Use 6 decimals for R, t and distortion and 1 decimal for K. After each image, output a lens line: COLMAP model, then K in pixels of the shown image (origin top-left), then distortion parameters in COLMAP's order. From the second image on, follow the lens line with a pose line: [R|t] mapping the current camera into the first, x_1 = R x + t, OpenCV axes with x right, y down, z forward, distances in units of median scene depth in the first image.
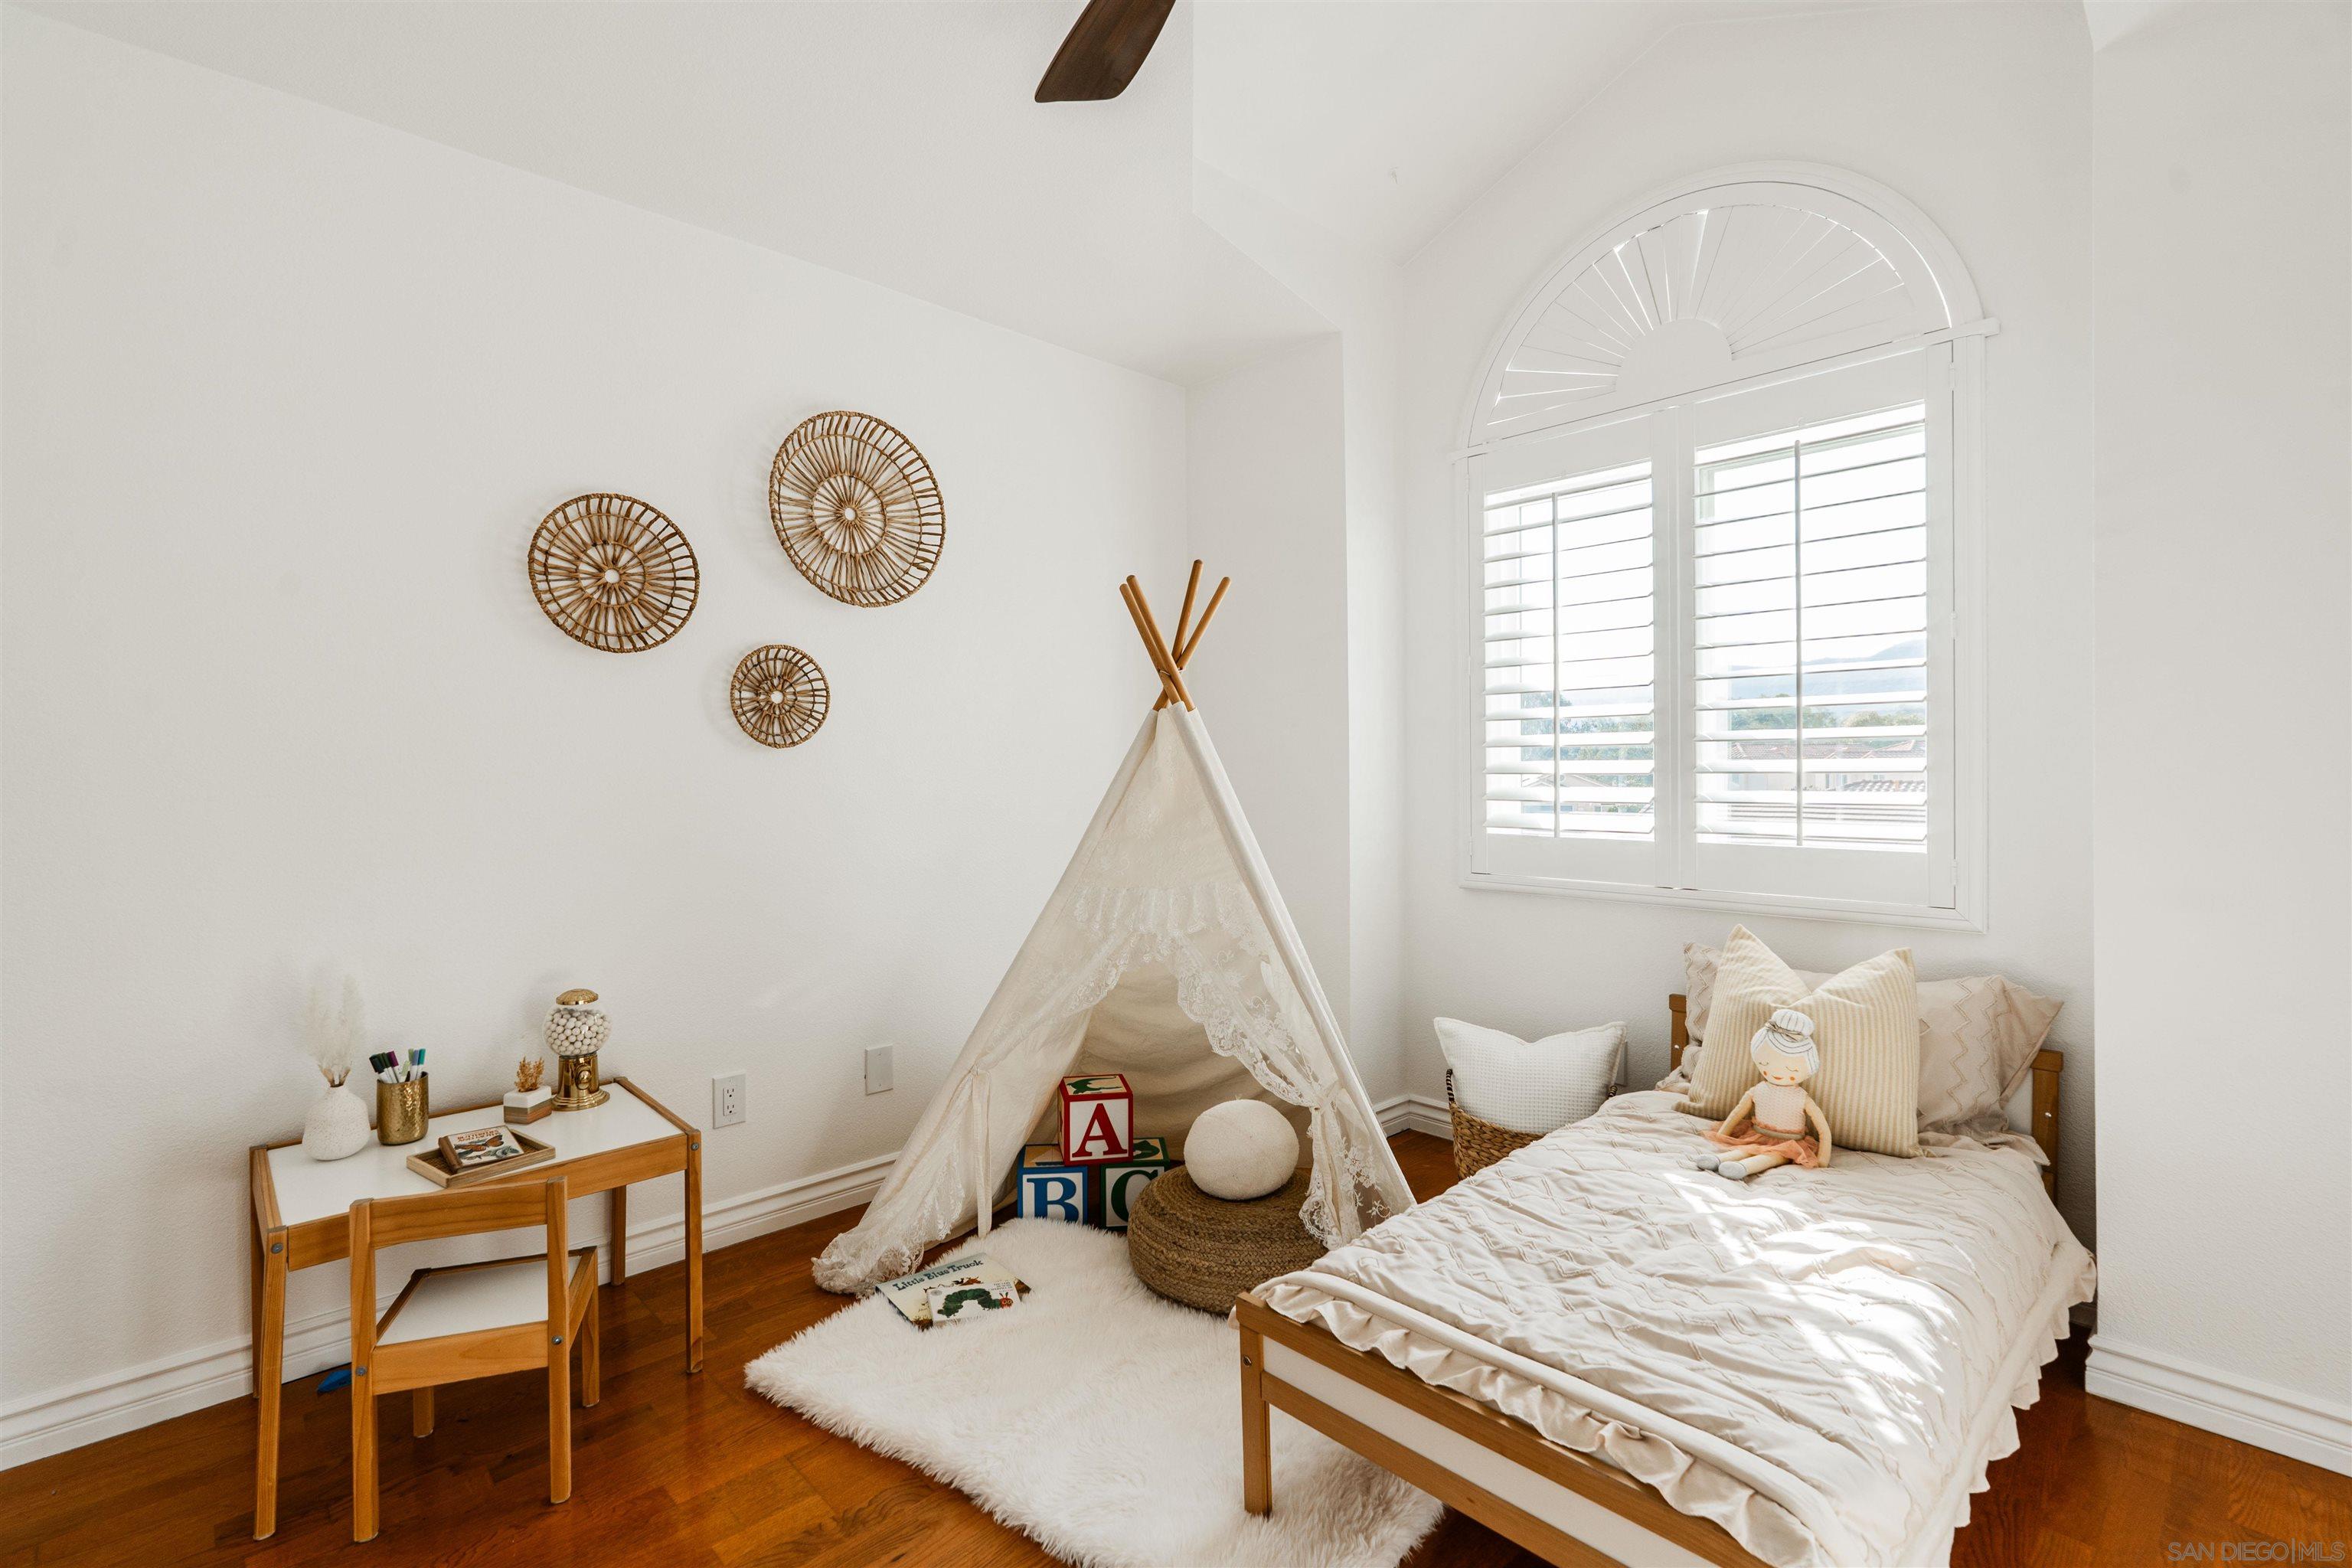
lens RADIAL K [[1085.4, 0, 1161.6], [0, 1085.4, 773.1], [0, 0, 1]] dist [-0.009429, 0.004368]
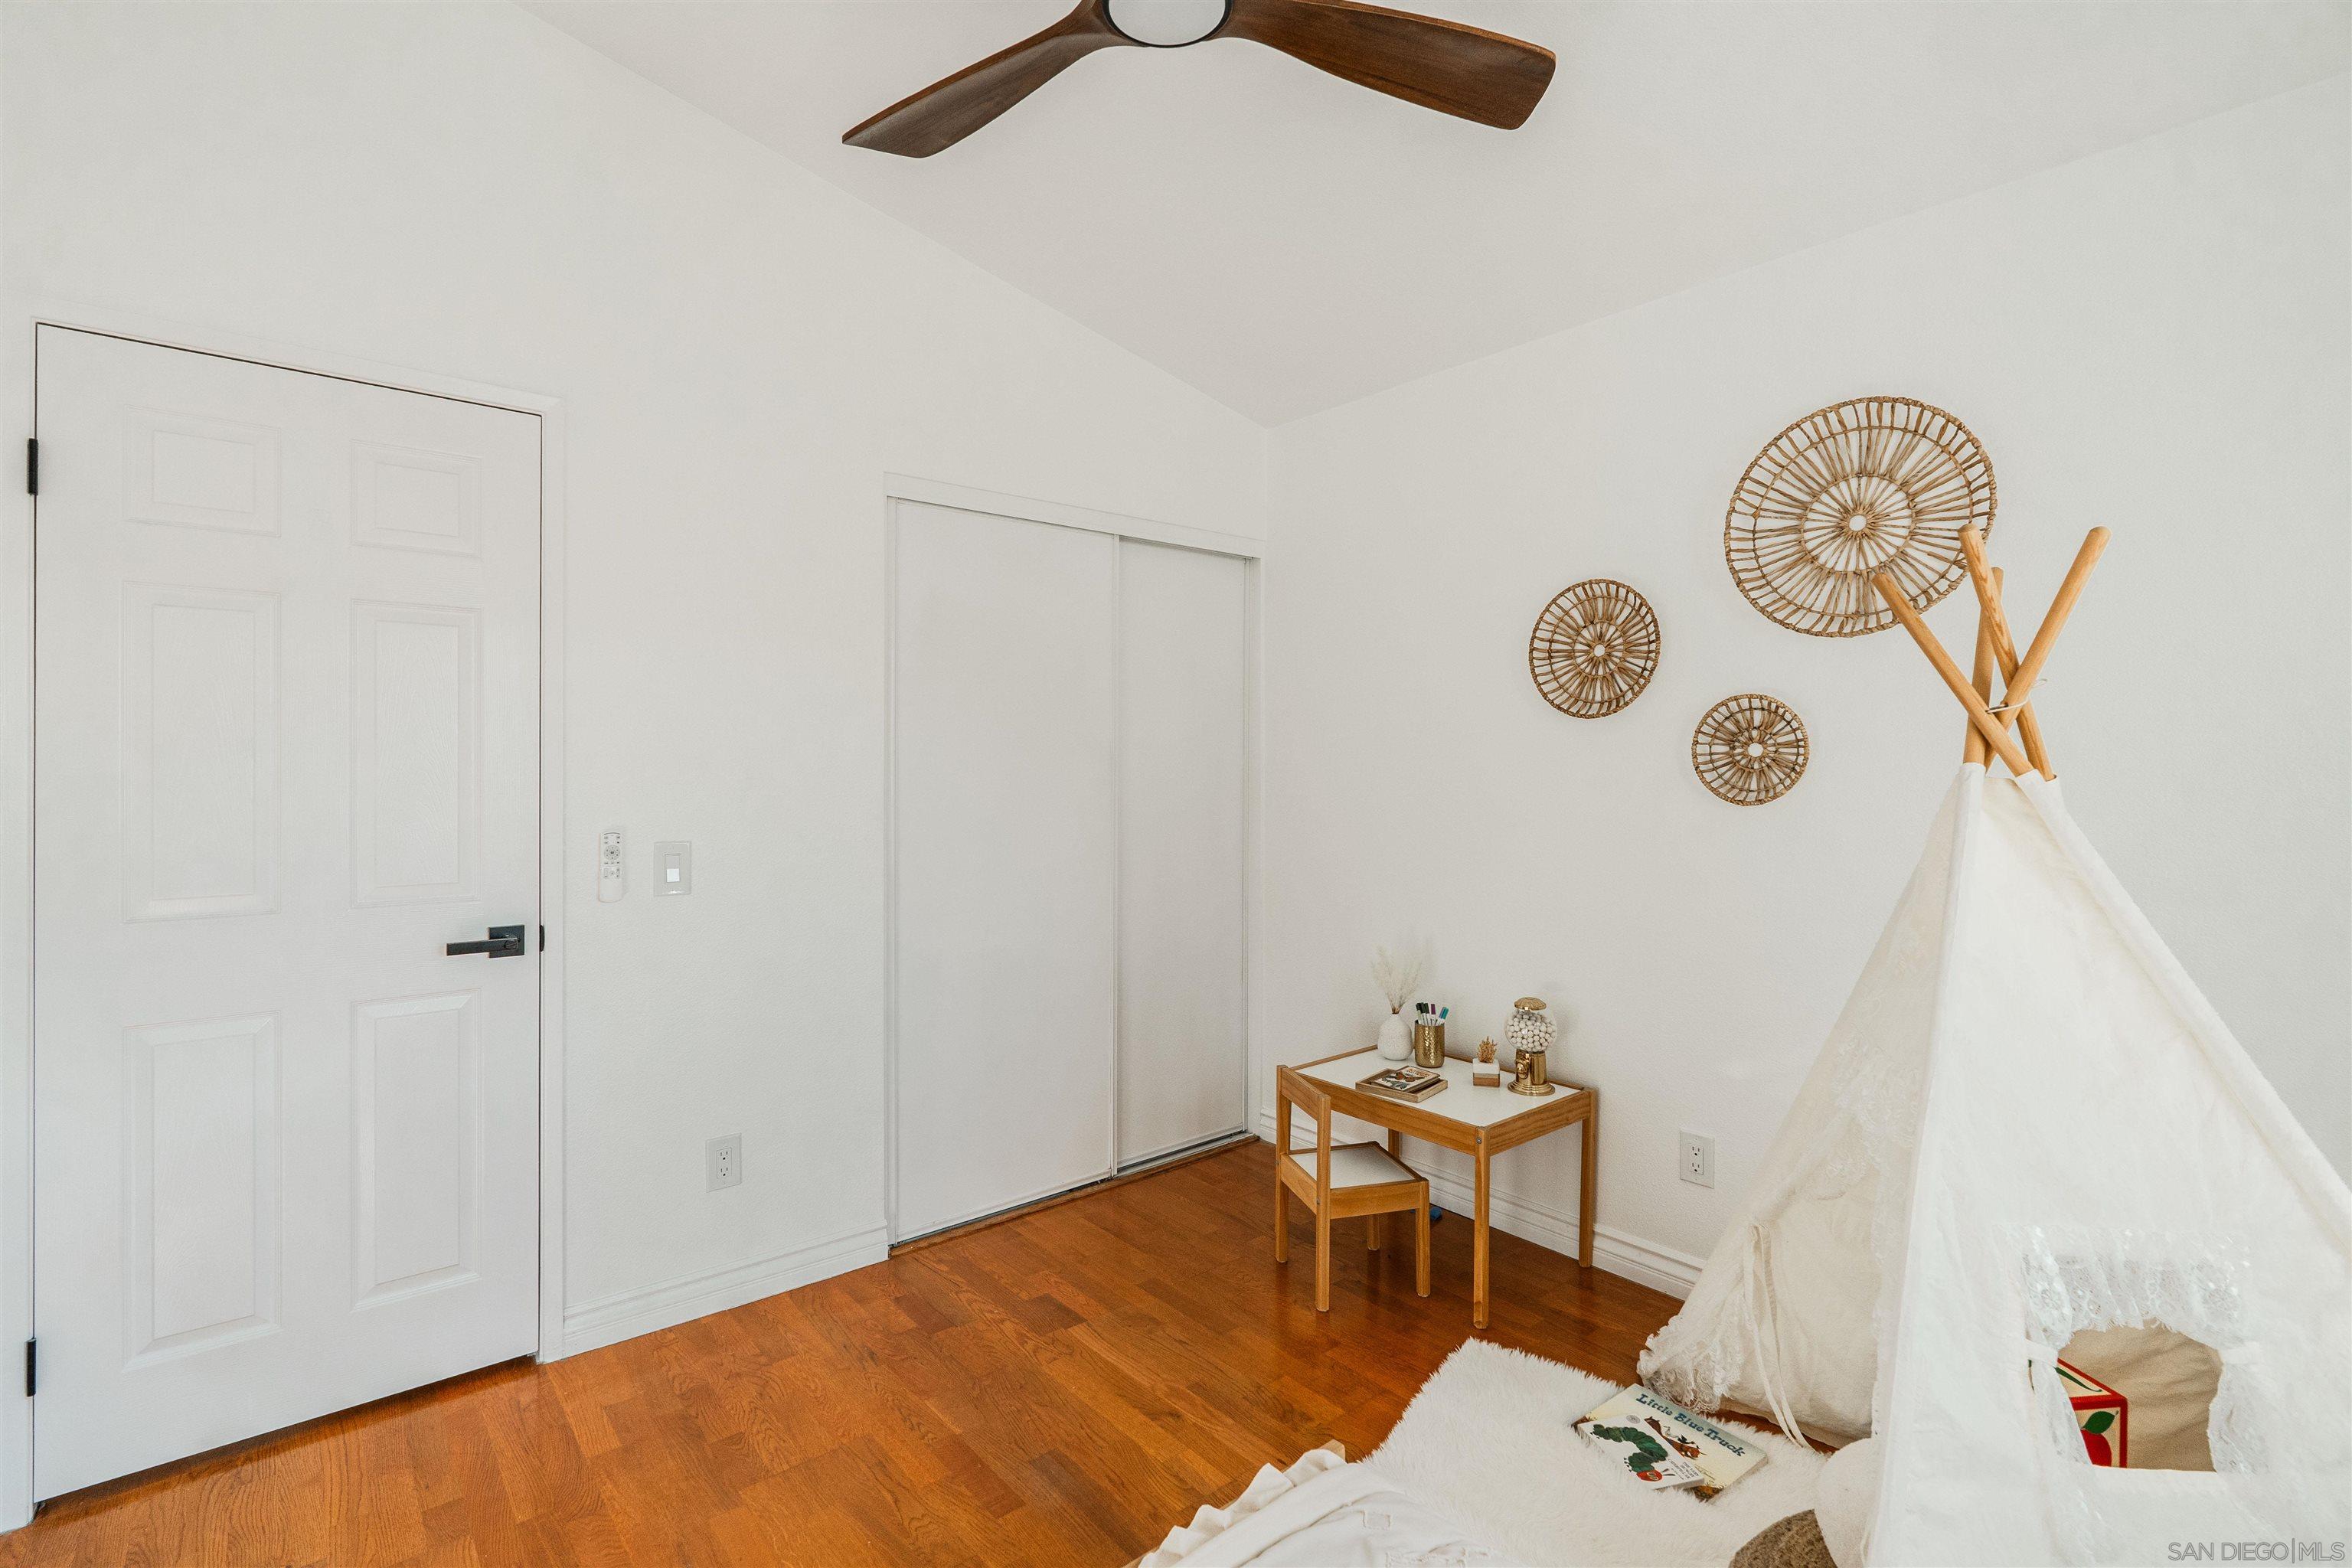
lens RADIAL K [[1085.4, 0, 1162.2], [0, 1085.4, 773.0], [0, 0, 1]] dist [-0.009429, 0.004368]
pose [[-0.071538, 0.018492, -0.997266, 0.610559], [-0.008768, 0.999778, 0.019168, -0.064538], [0.997399, 0.010115, -0.071360, 0.570081]]
